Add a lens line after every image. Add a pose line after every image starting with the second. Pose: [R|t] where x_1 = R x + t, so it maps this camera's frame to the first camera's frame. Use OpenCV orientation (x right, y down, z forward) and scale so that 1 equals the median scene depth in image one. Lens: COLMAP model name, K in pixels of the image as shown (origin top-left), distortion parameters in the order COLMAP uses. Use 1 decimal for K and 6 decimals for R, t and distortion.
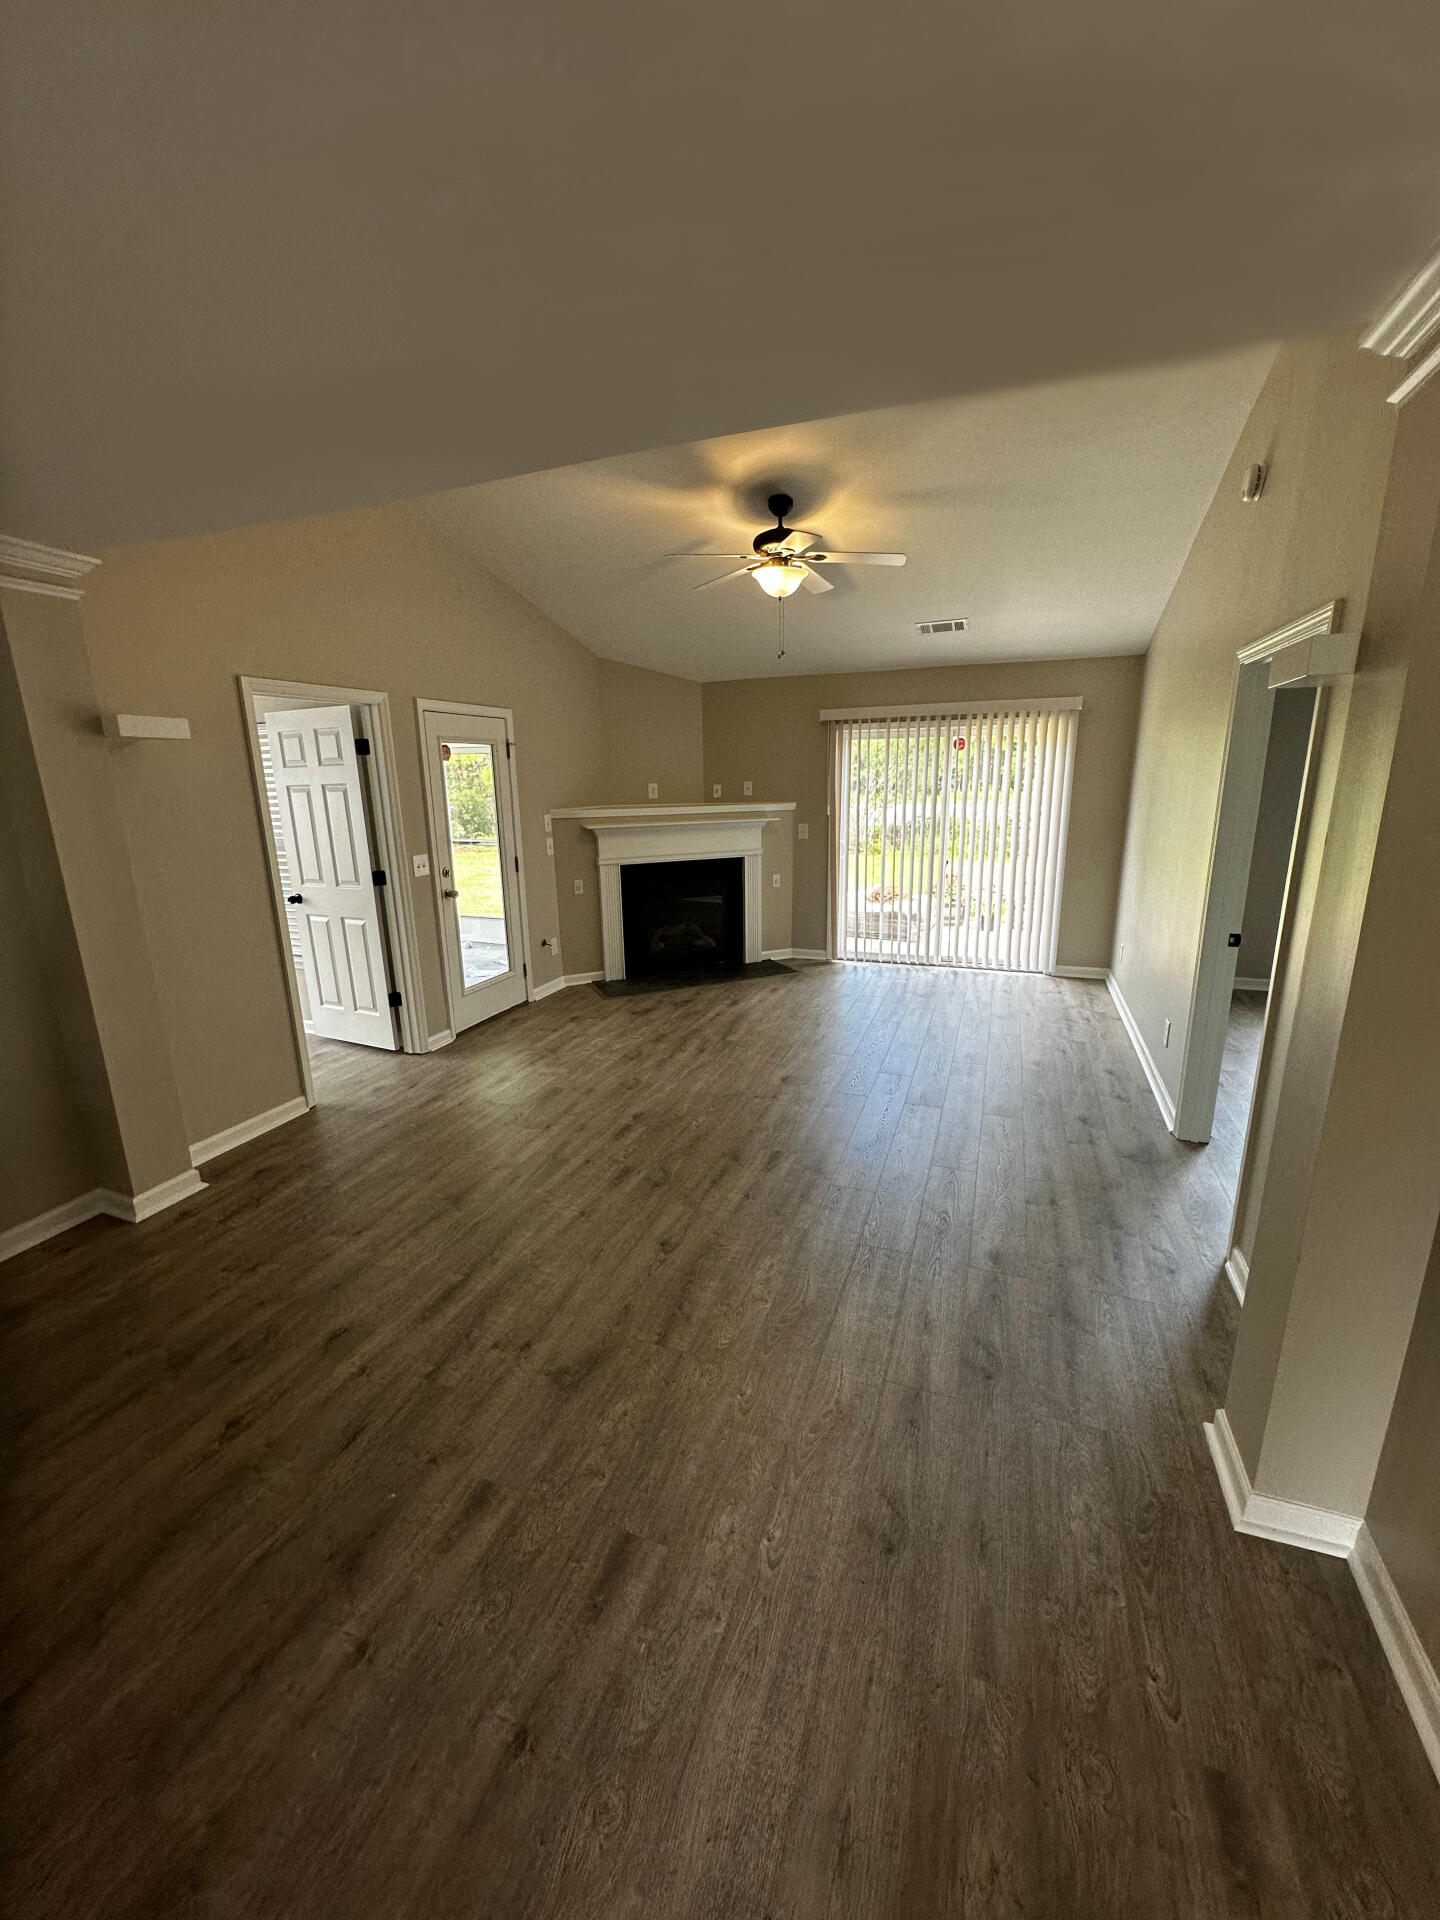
lens RADIAL K [[765.4, 0, 721.0], [0, 765.4, 960.3], [0, 0, 1]] dist [-0.003533, 0.000511]
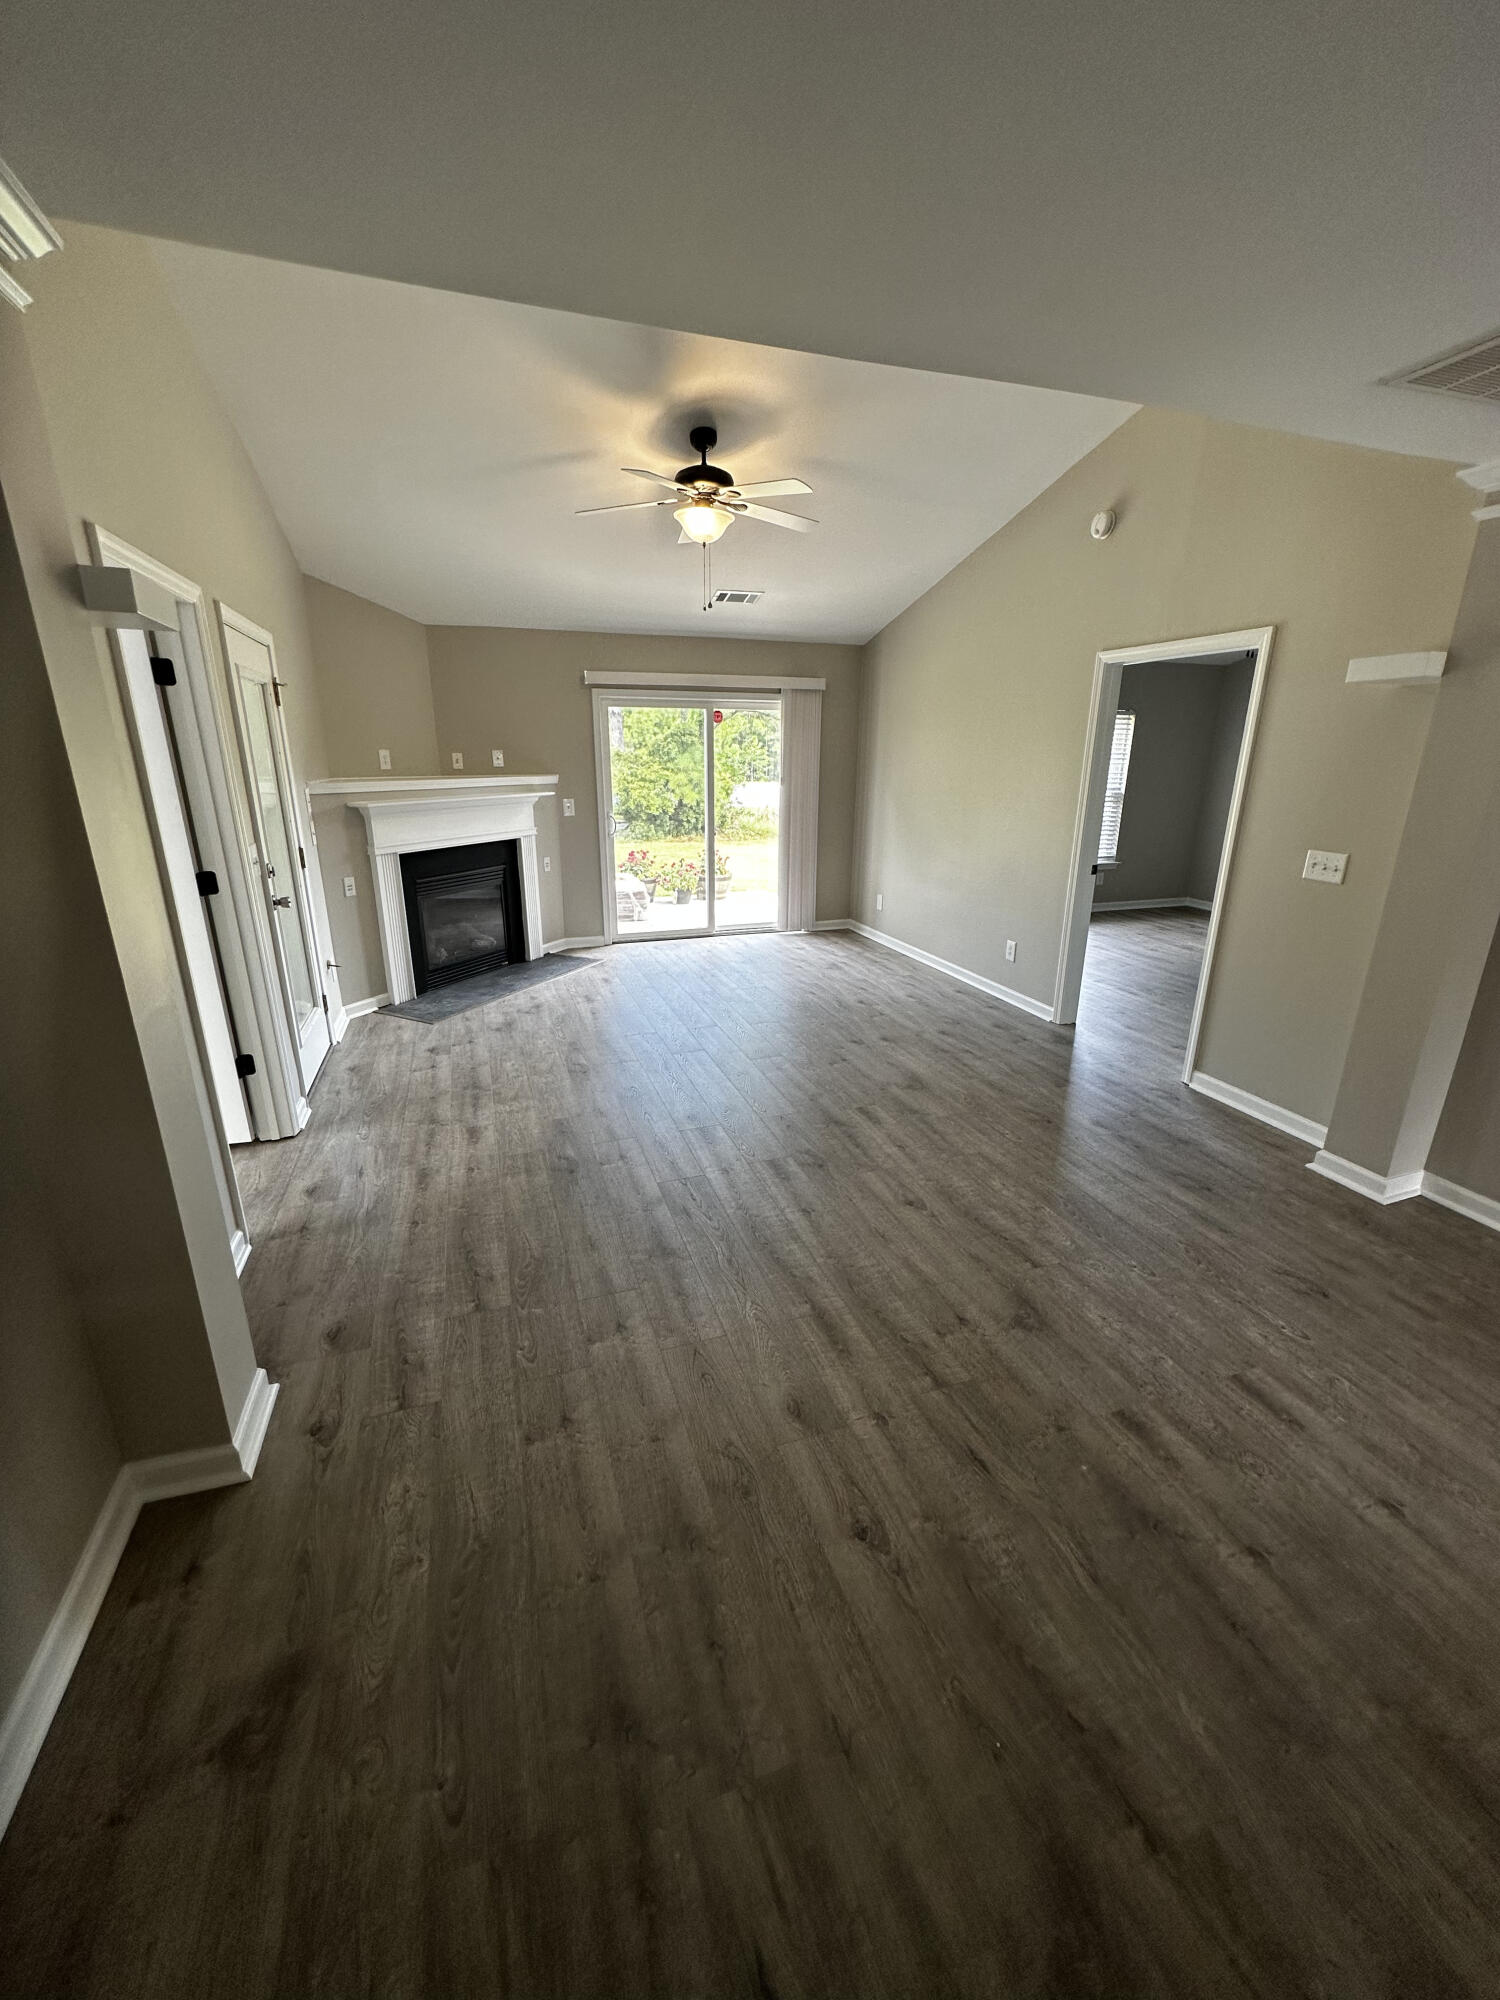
lens RADIAL K [[797.3, 0, 751.0], [0, 797.3, 1000.3], [0, 0, 1]] dist [-0.003533, 0.000511]
pose [[0.771947, -0.169610, 0.612642, -0.552227], [0.133384, 0.985511, 0.104771, -0.021001], [-0.621536, 0.000839, 0.783385, 0.202558]]
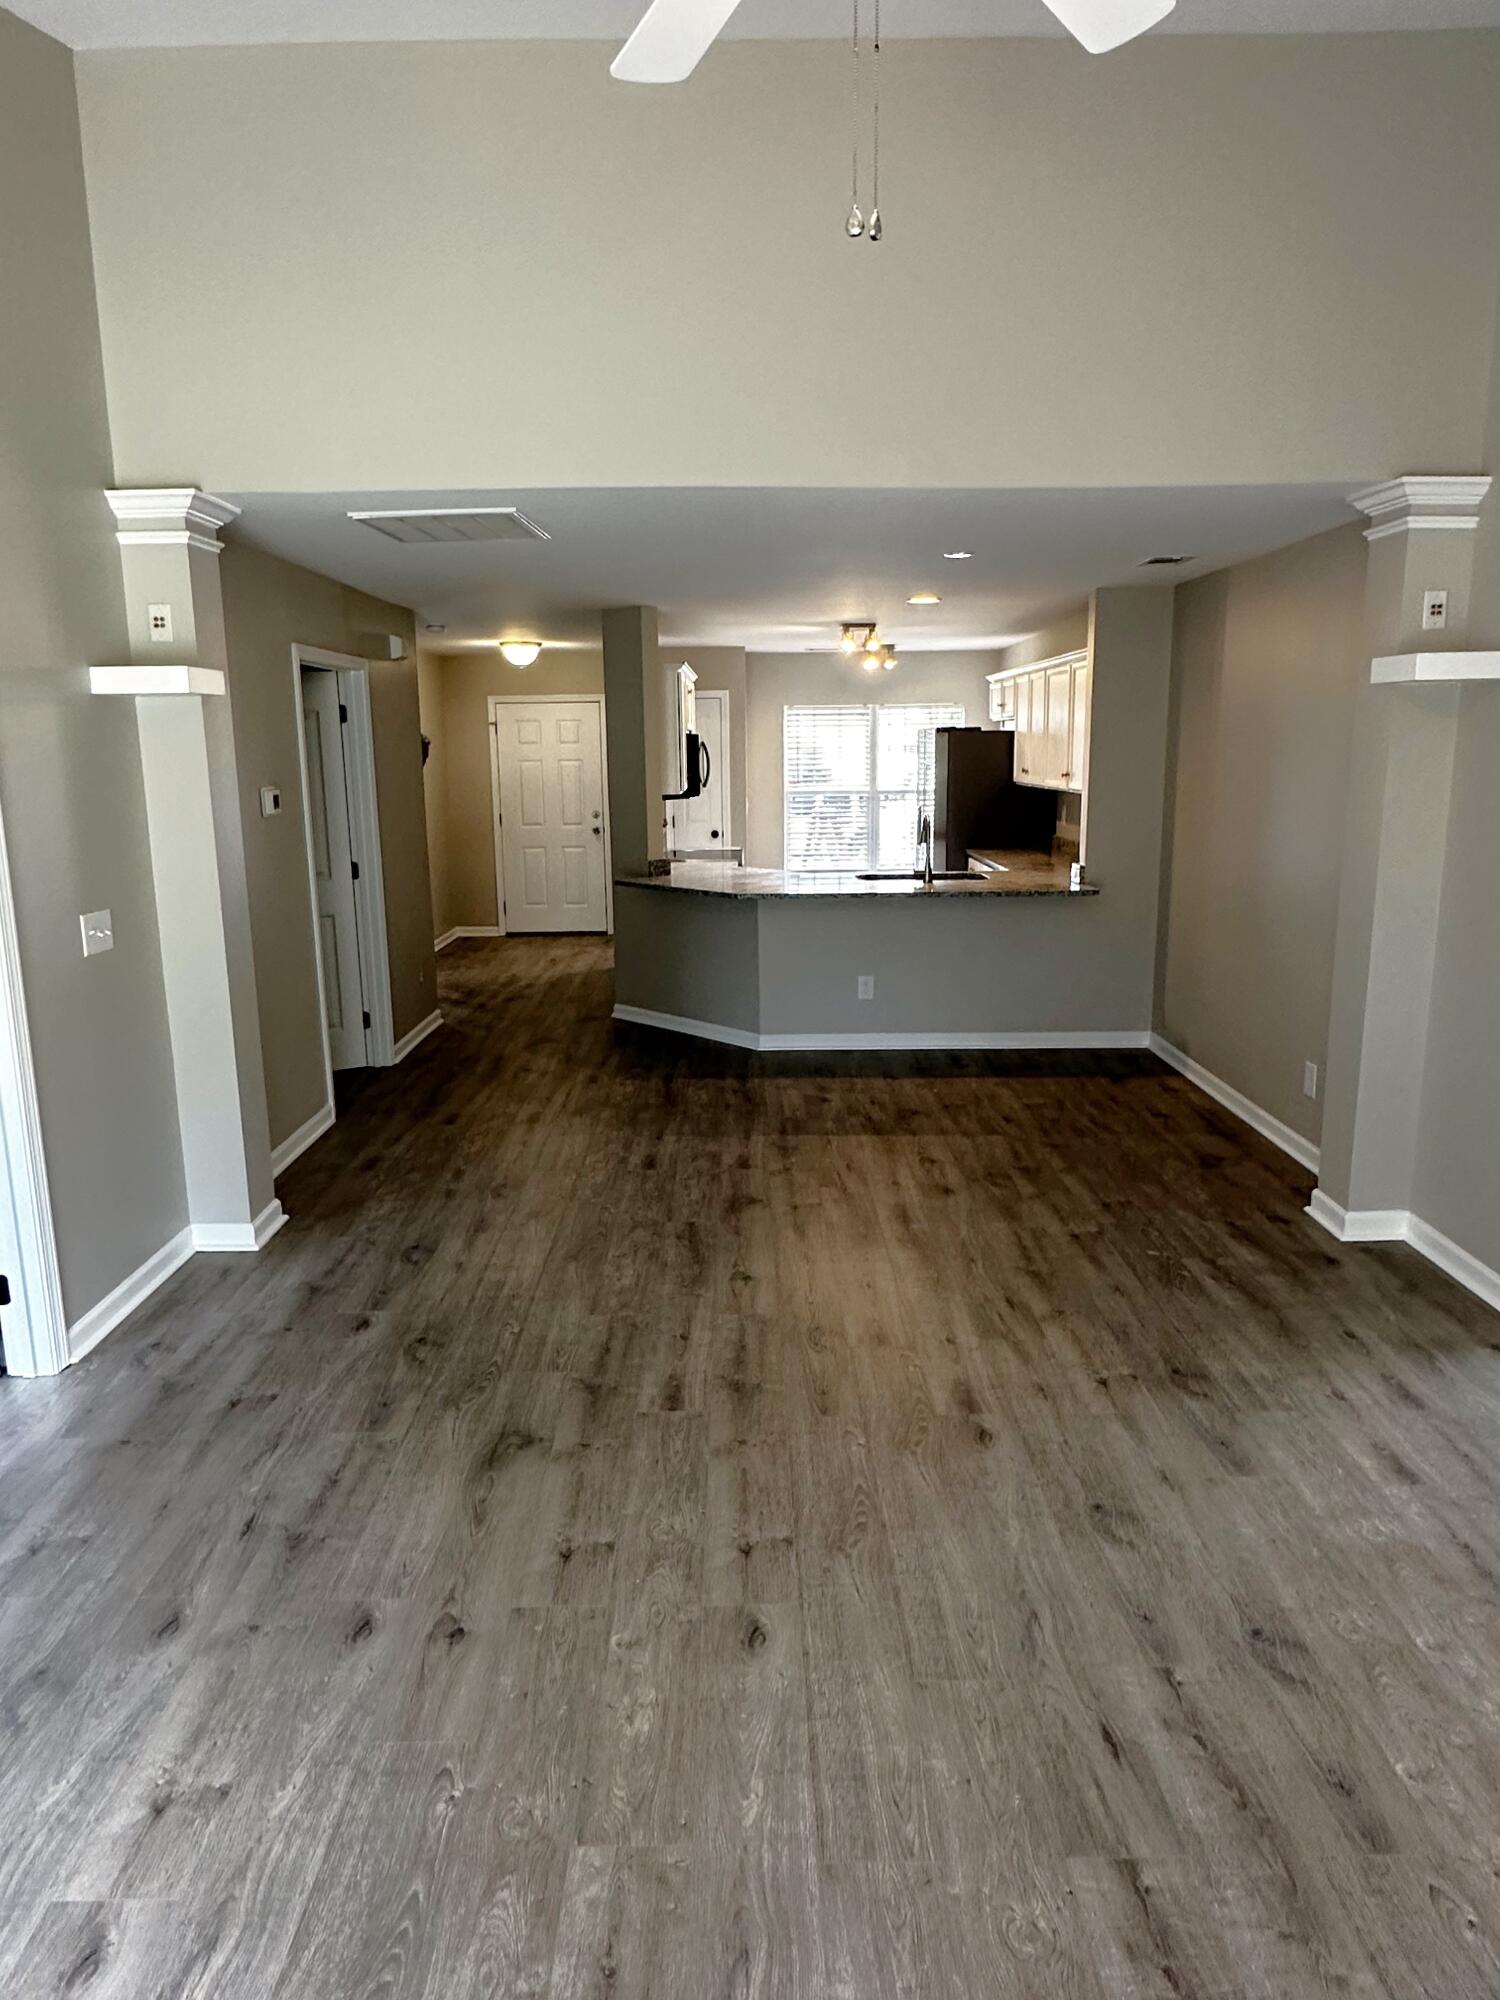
lens RADIAL K [[1249.7, 0, 750.0], [0, 1249.7, 1000.0], [0, 0, 1]] dist [0.001367, 0.000166]
pose [[-0.934393, 0.097295, -0.342700, 0.251842], [-0.059542, 0.905798, 0.419506, -0.340656], [0.351233, 0.412389, -0.840578, 1.368295]]
